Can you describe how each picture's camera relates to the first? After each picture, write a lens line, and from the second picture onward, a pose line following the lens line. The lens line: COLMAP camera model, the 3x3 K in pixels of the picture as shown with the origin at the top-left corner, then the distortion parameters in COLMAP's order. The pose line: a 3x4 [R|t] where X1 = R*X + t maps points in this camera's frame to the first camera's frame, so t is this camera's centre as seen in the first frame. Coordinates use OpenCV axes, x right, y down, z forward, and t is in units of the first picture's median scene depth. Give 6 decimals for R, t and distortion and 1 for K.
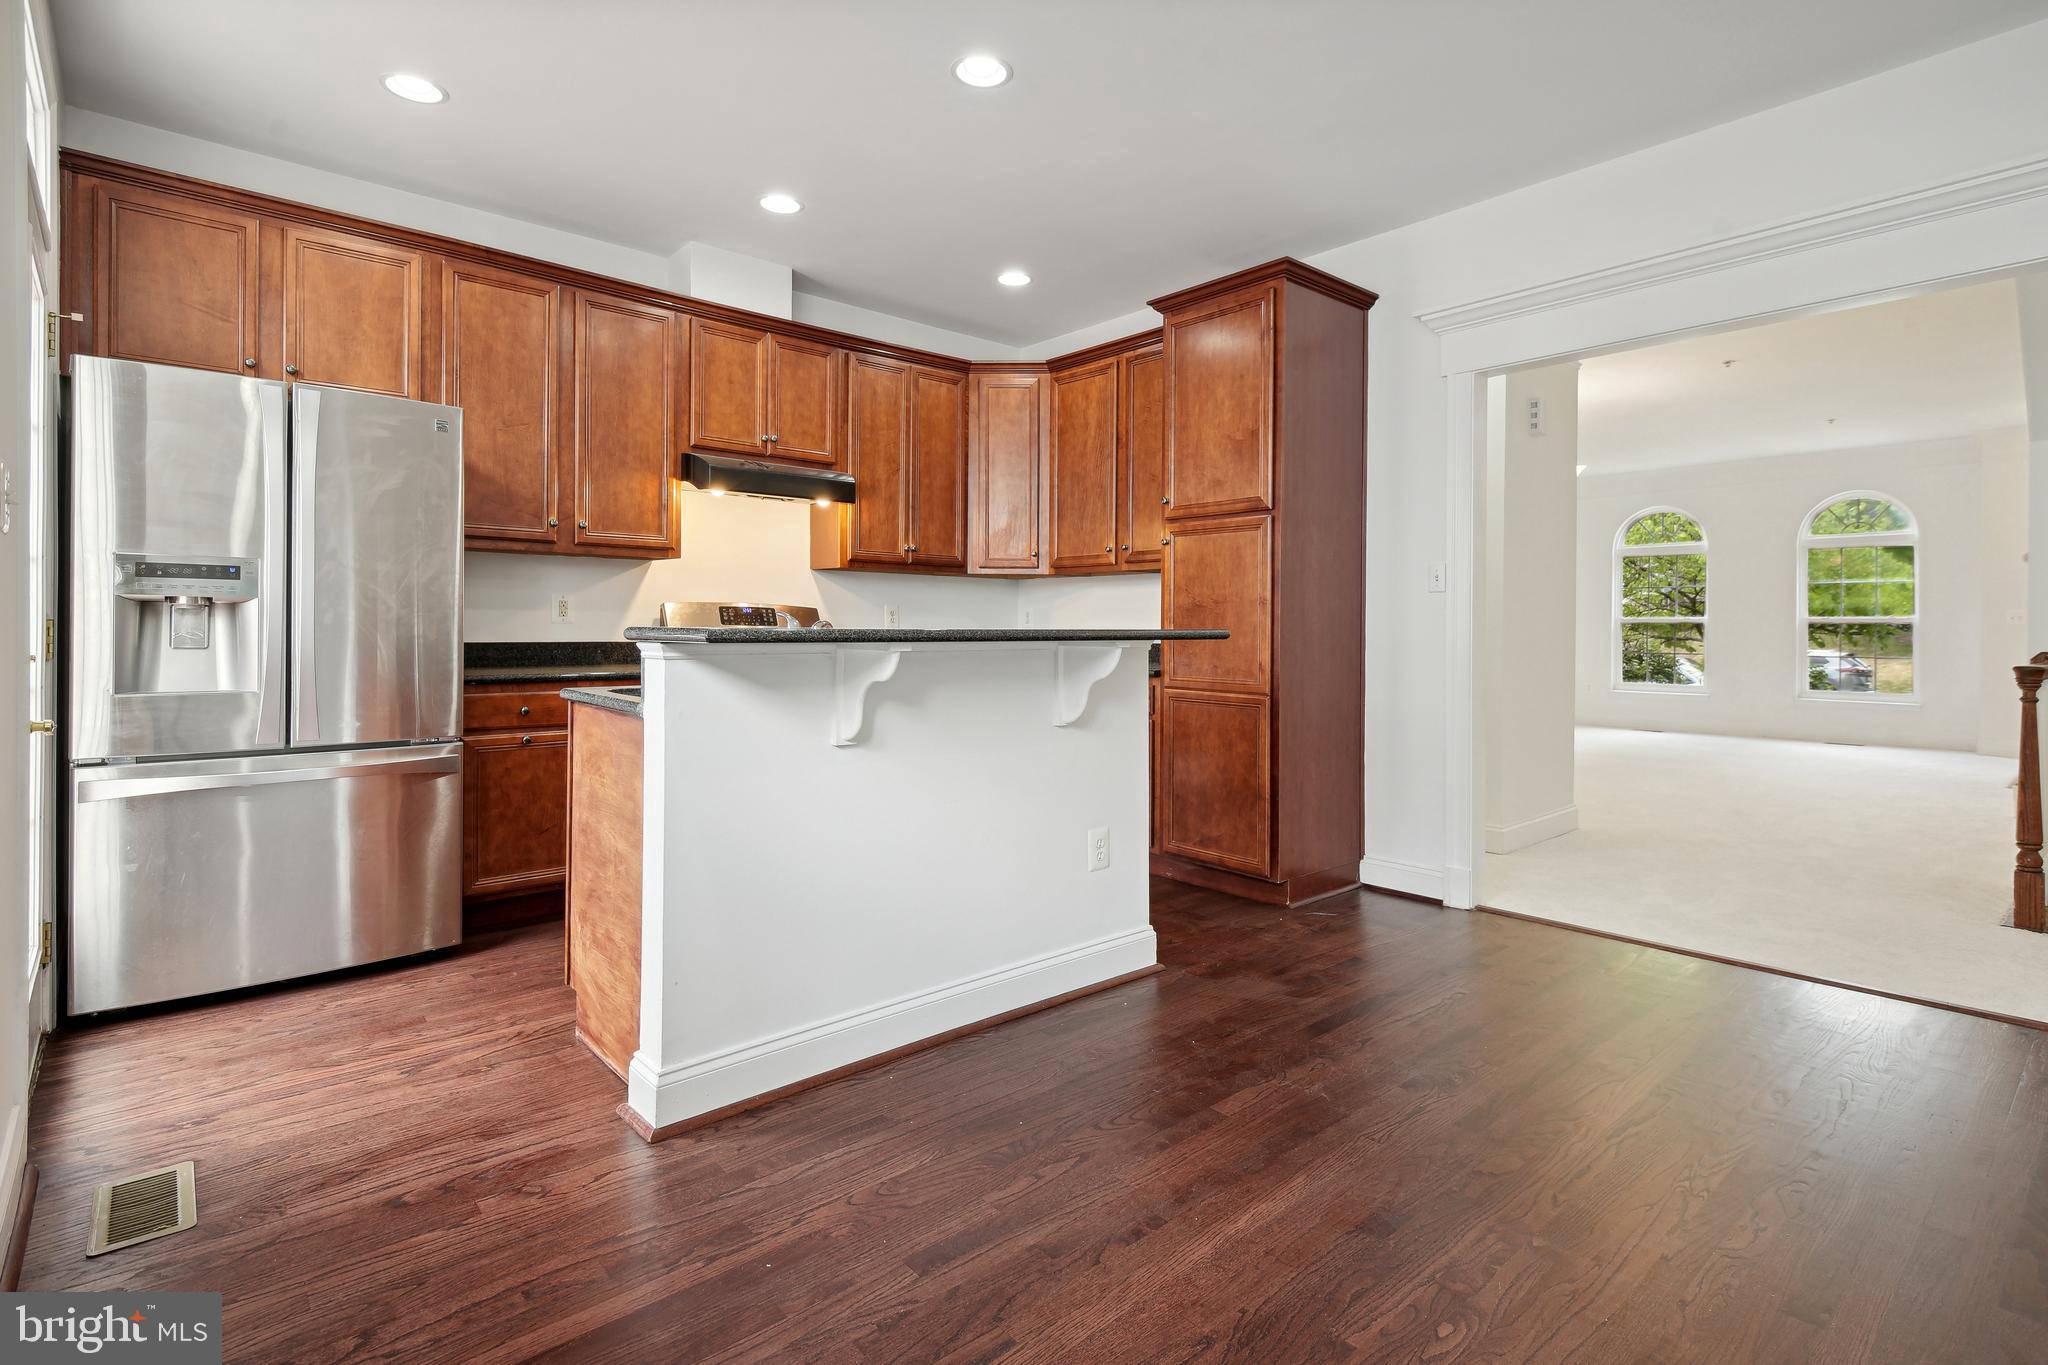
lens RADIAL K [[991.4, 0, 1072.7], [0, 991.4, 629.8], [0, 0, 1]] dist [0.014213, -0.000088]
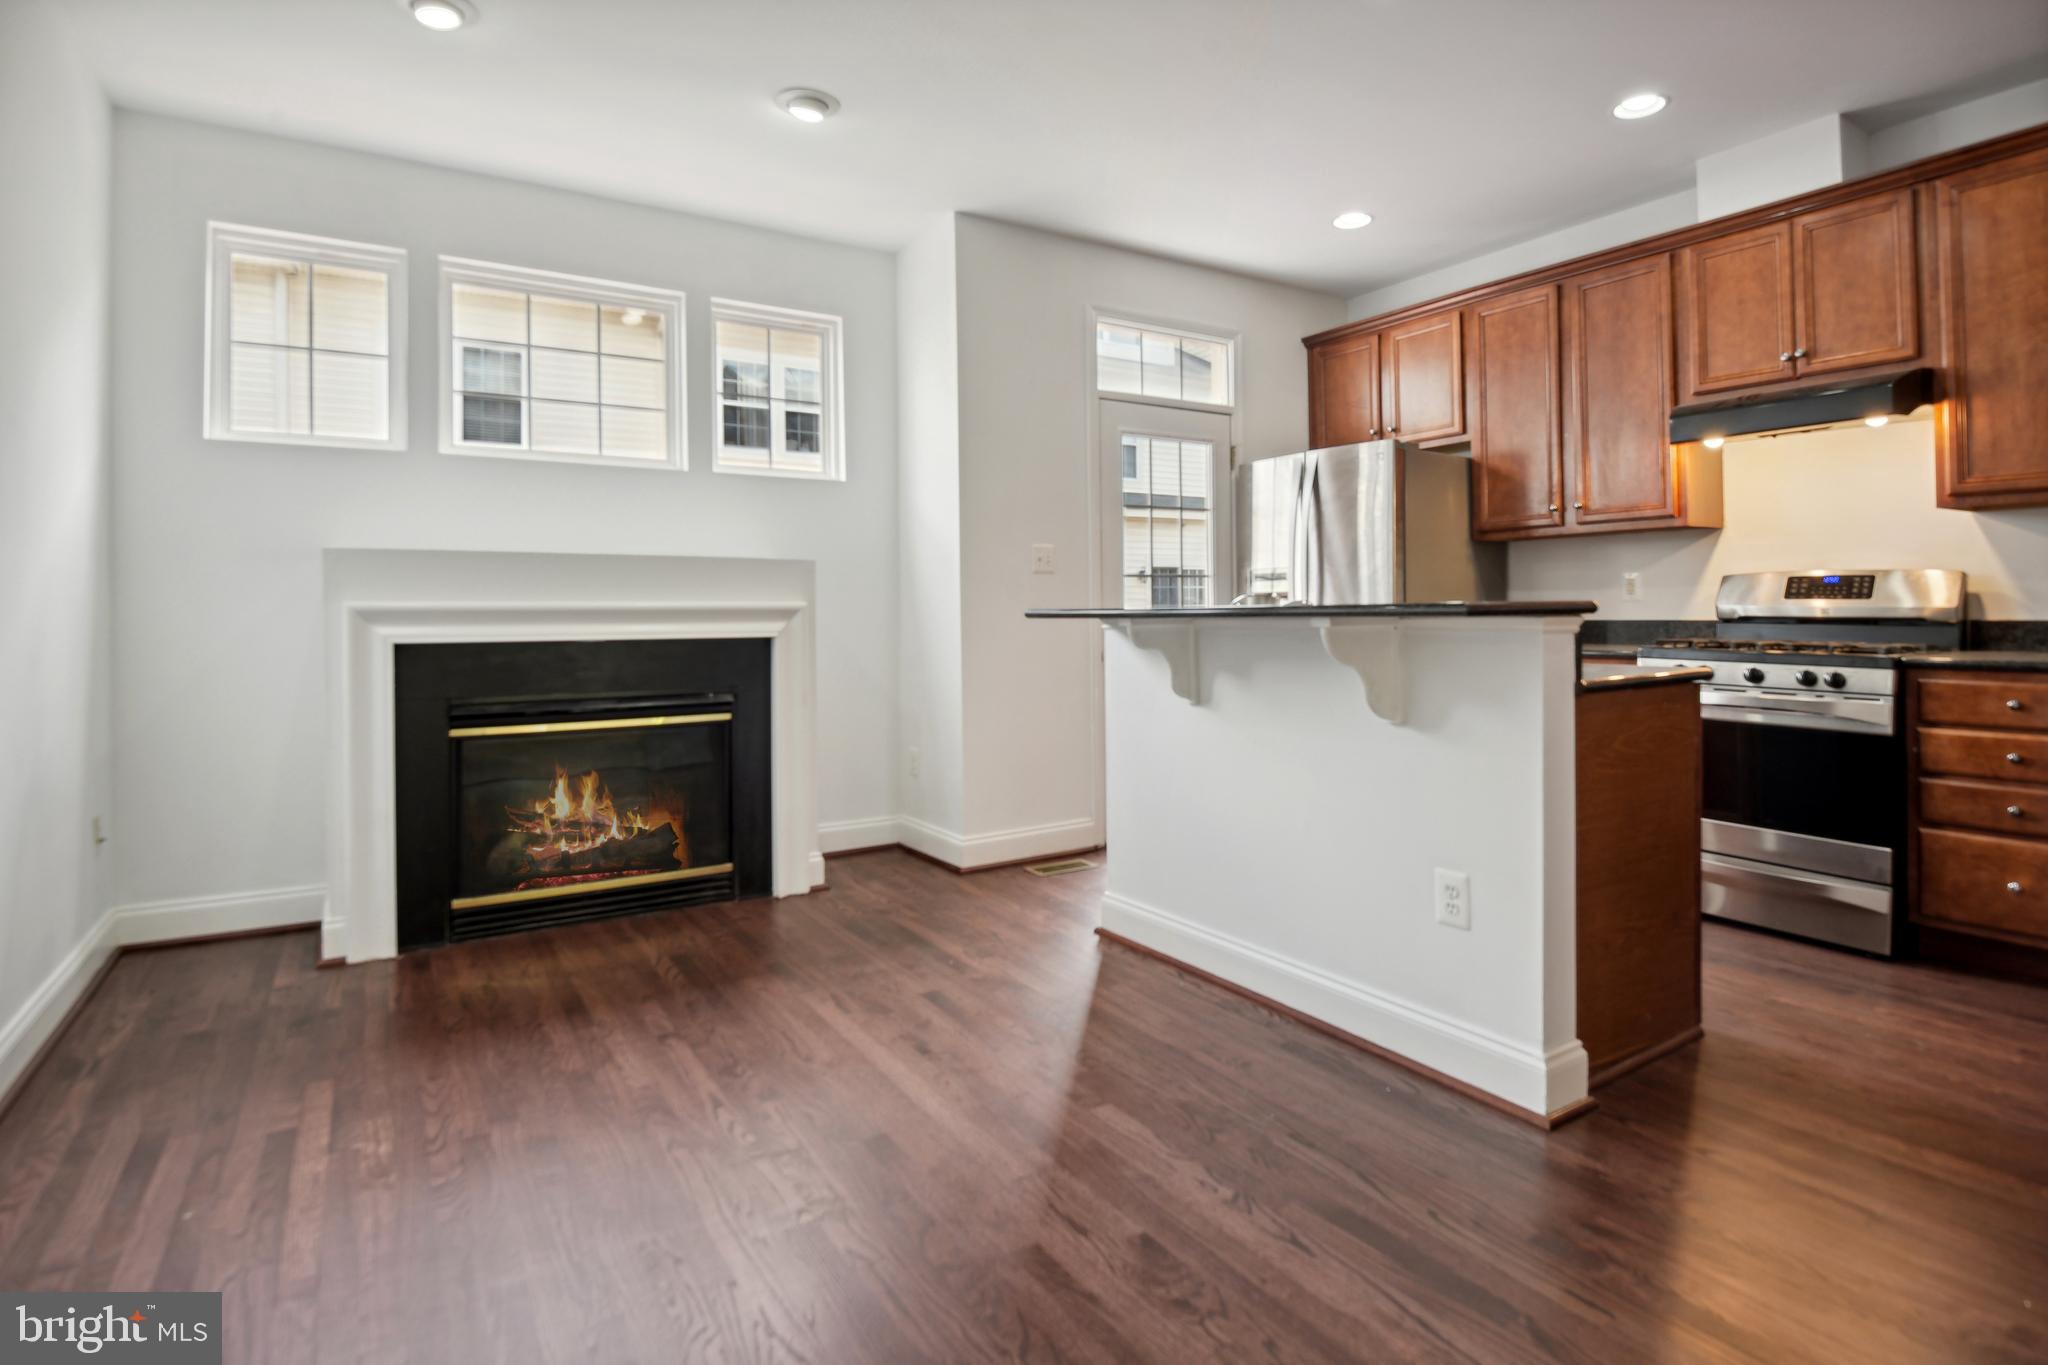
lens RADIAL K [[1006.6, 0, 1026.2], [0, 1006.6, 605.8], [0, 0, 1]] dist [0.001617, -0.000001]
pose [[-0.156989, -0.004528, -0.987590, 0.747167], [0.008723, 0.999944, -0.005971, 0.000337], [0.987562, -0.009553, -0.156941, 0.718605]]
